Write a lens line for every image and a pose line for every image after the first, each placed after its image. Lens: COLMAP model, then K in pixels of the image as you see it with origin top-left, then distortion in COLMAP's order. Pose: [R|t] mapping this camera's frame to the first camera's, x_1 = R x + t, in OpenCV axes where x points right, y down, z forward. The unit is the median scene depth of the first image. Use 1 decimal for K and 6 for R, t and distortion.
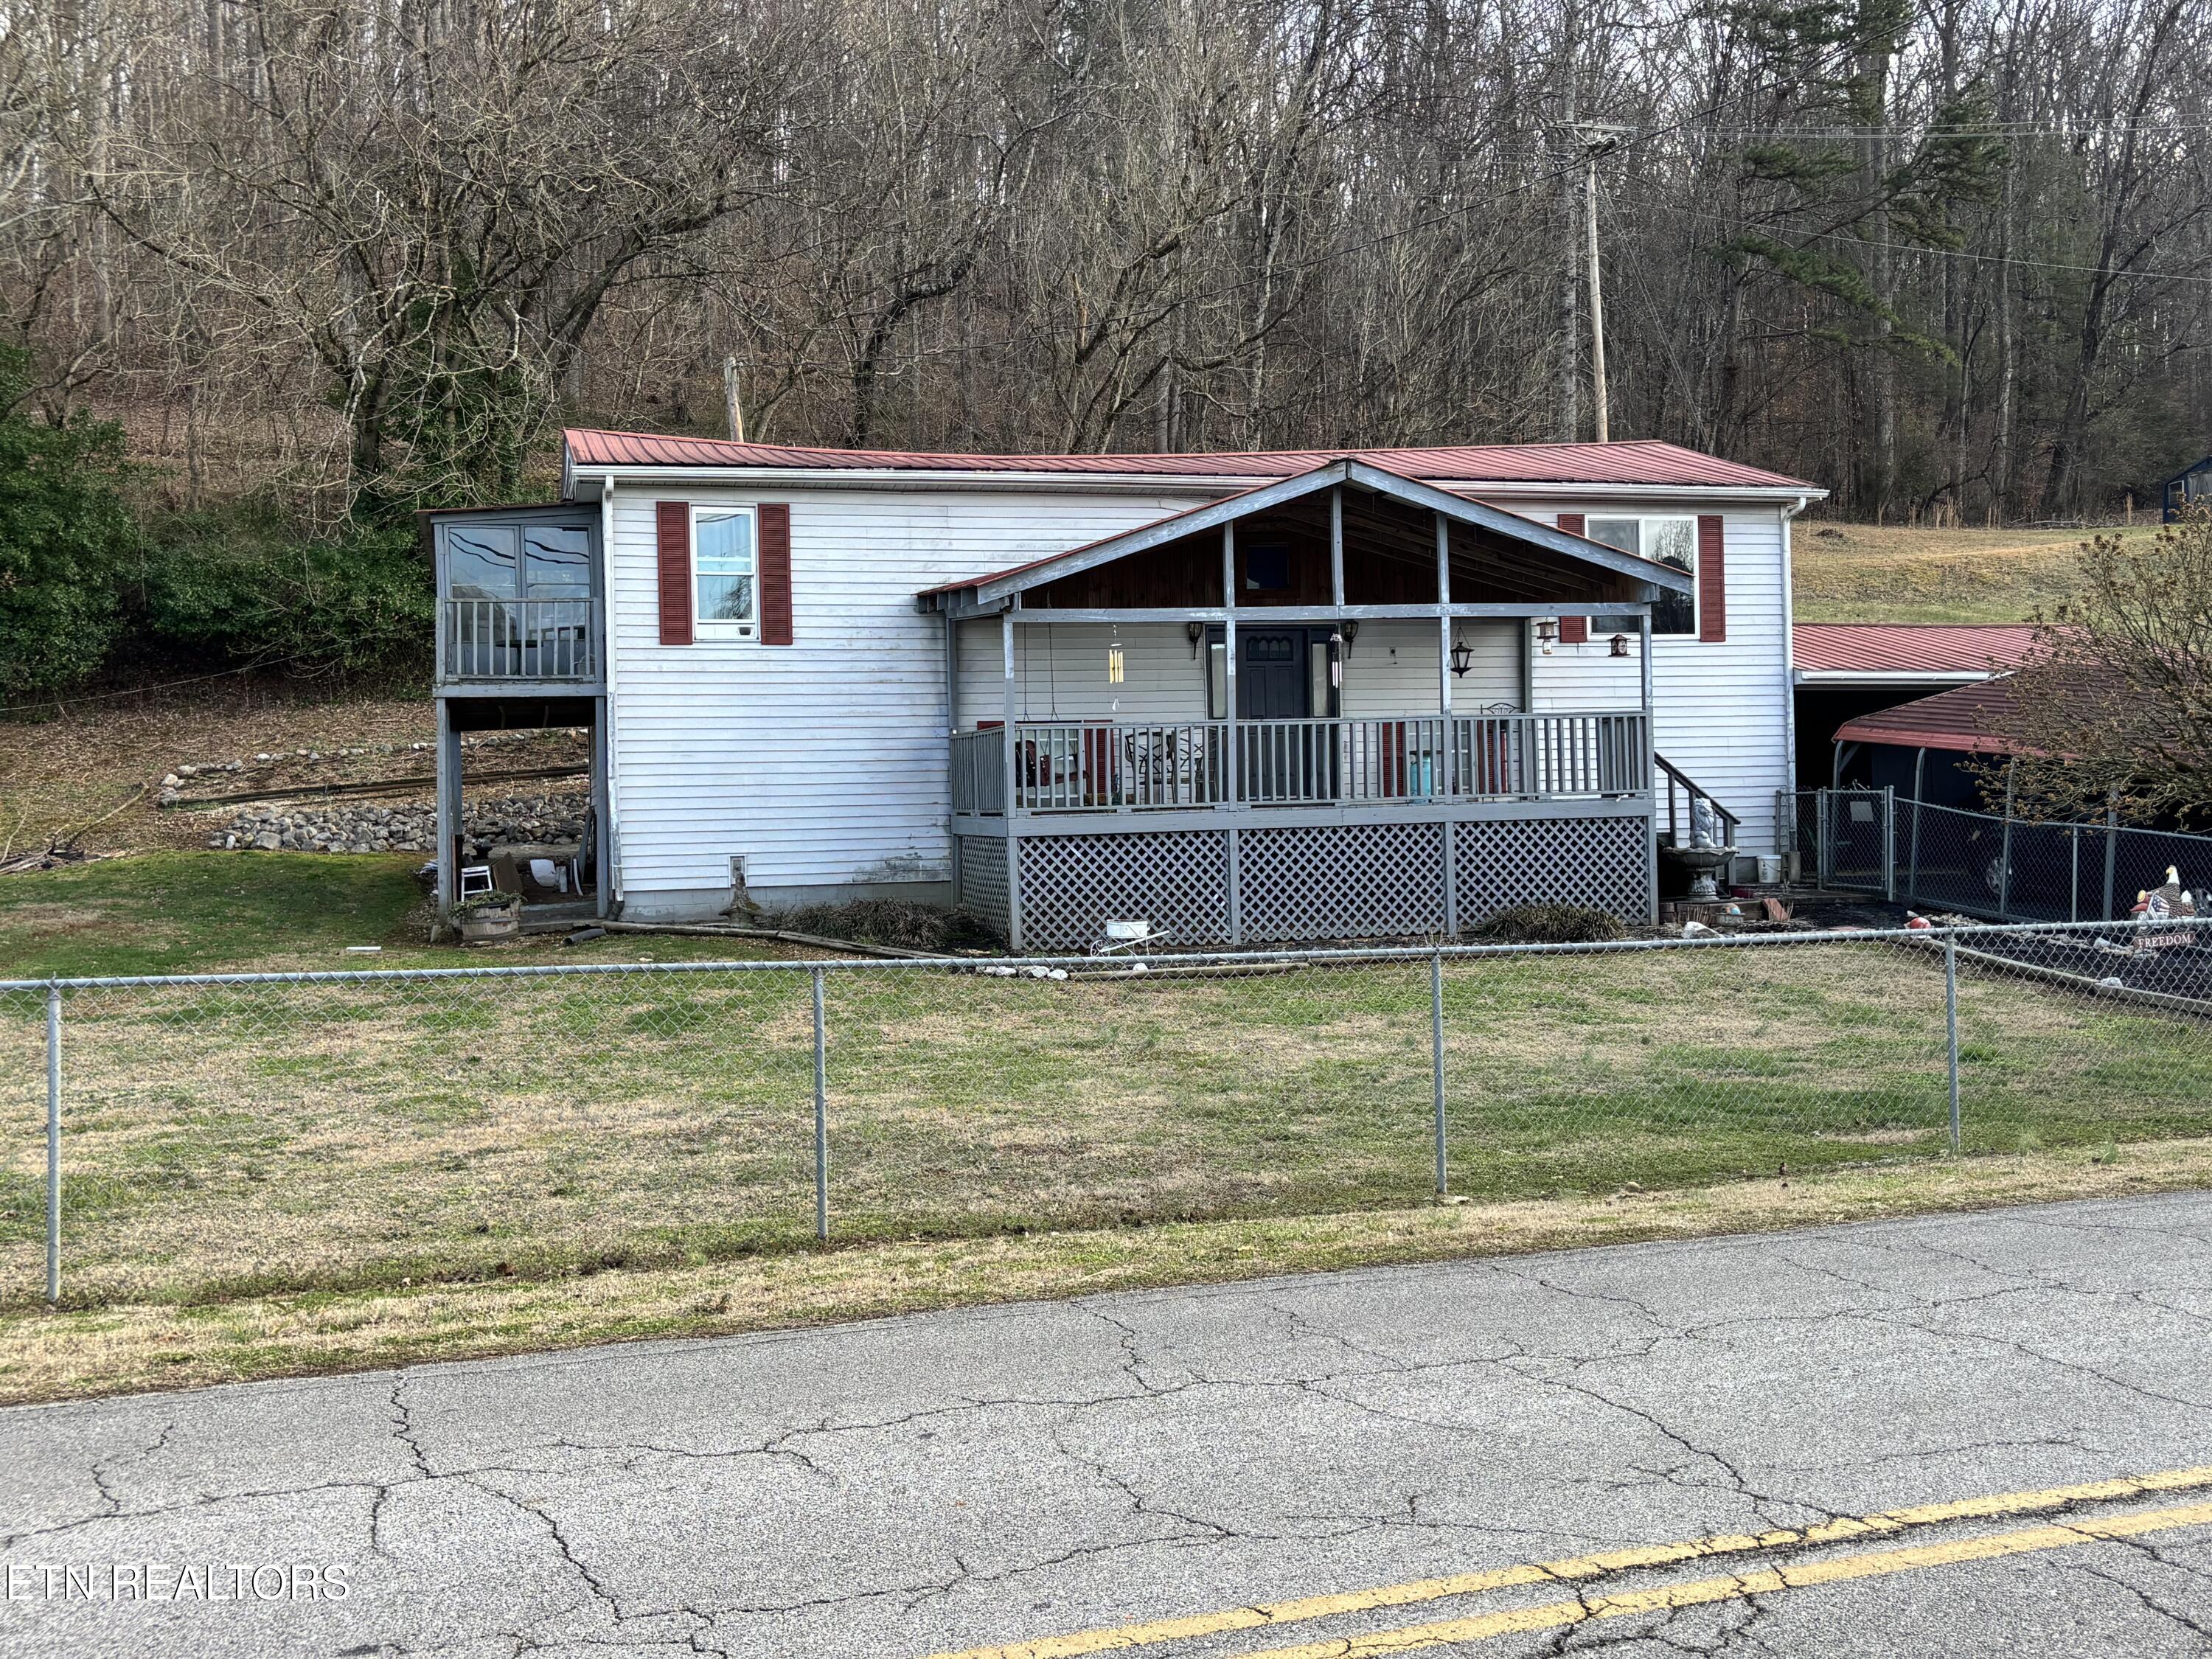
lens RADIAL K [[2174.6, 0, 1082.3], [0, 2174.6, 816.3], [0, 0, 1]] dist [0.039461, 0.000000]
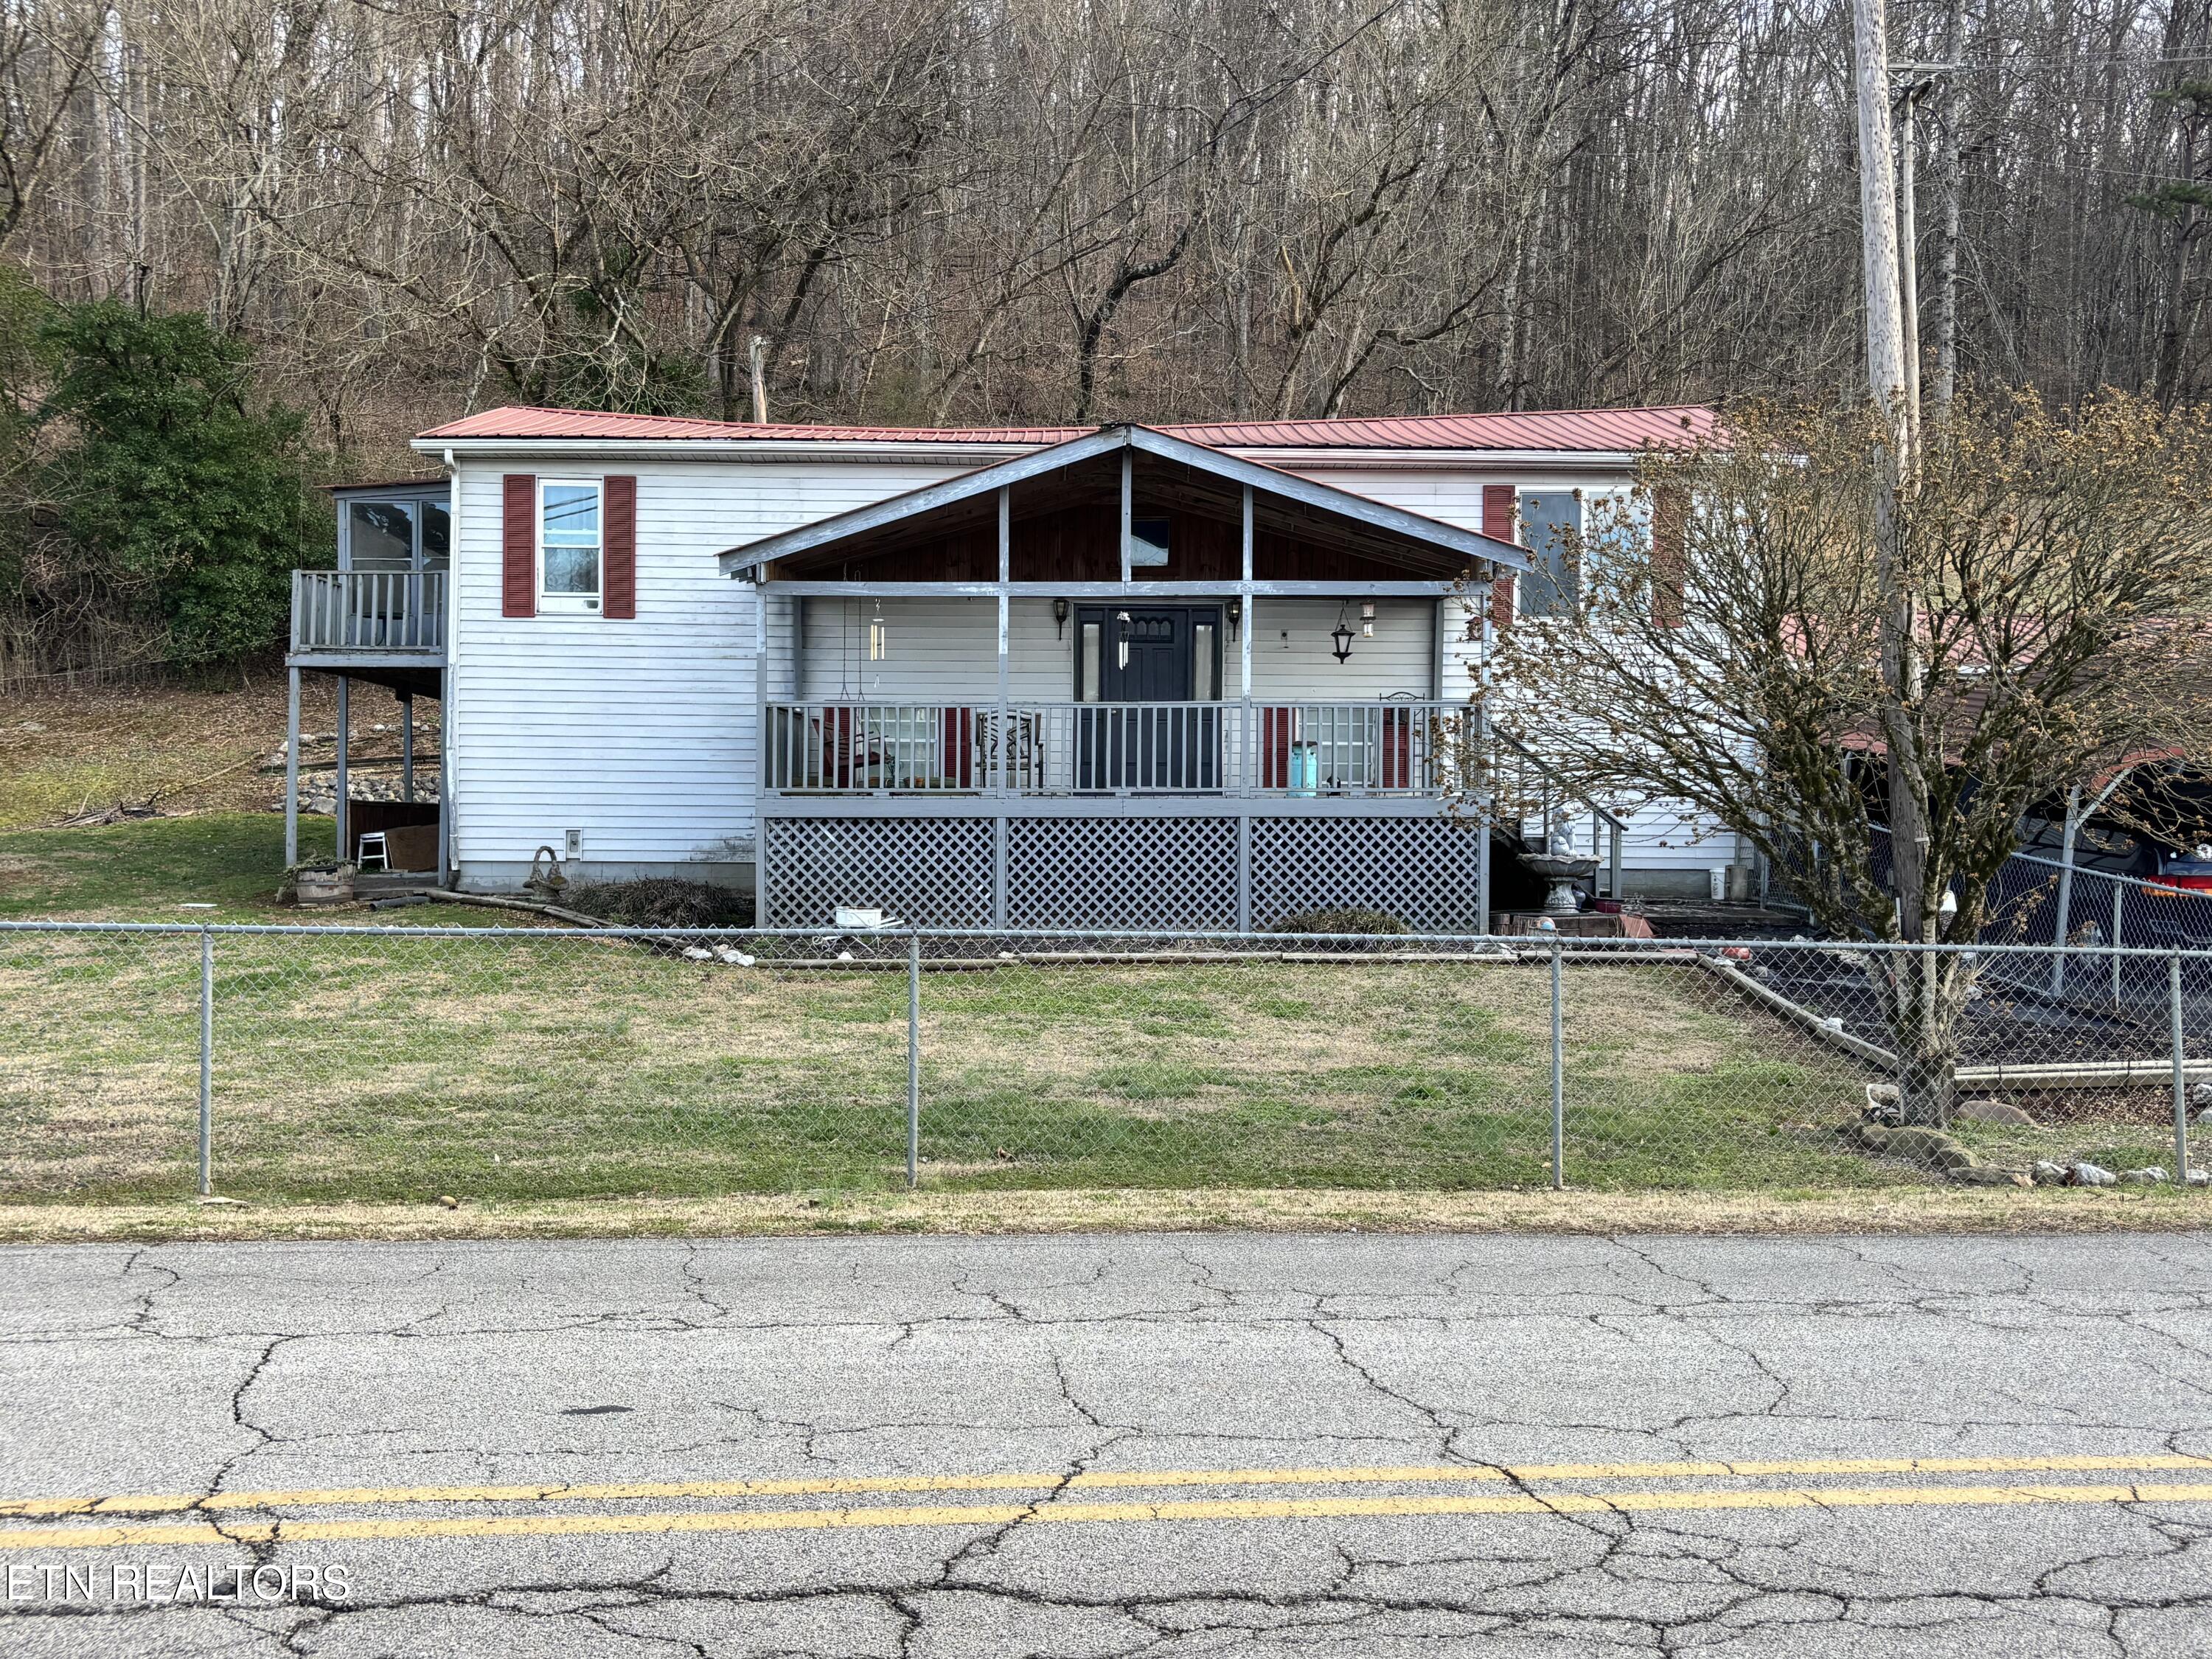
lens RADIAL K [[2174.6, 0, 1092.8], [0, 2174.6, 840.7], [0, 0, 1]] dist [0.039461, 0.000000]
pose [[0.973283, 0.032955, -0.227230, 0.313618], [-0.029810, 0.999407, 0.017260, -0.001298], [0.227664, -0.010025, 0.973688, 0.084393]]
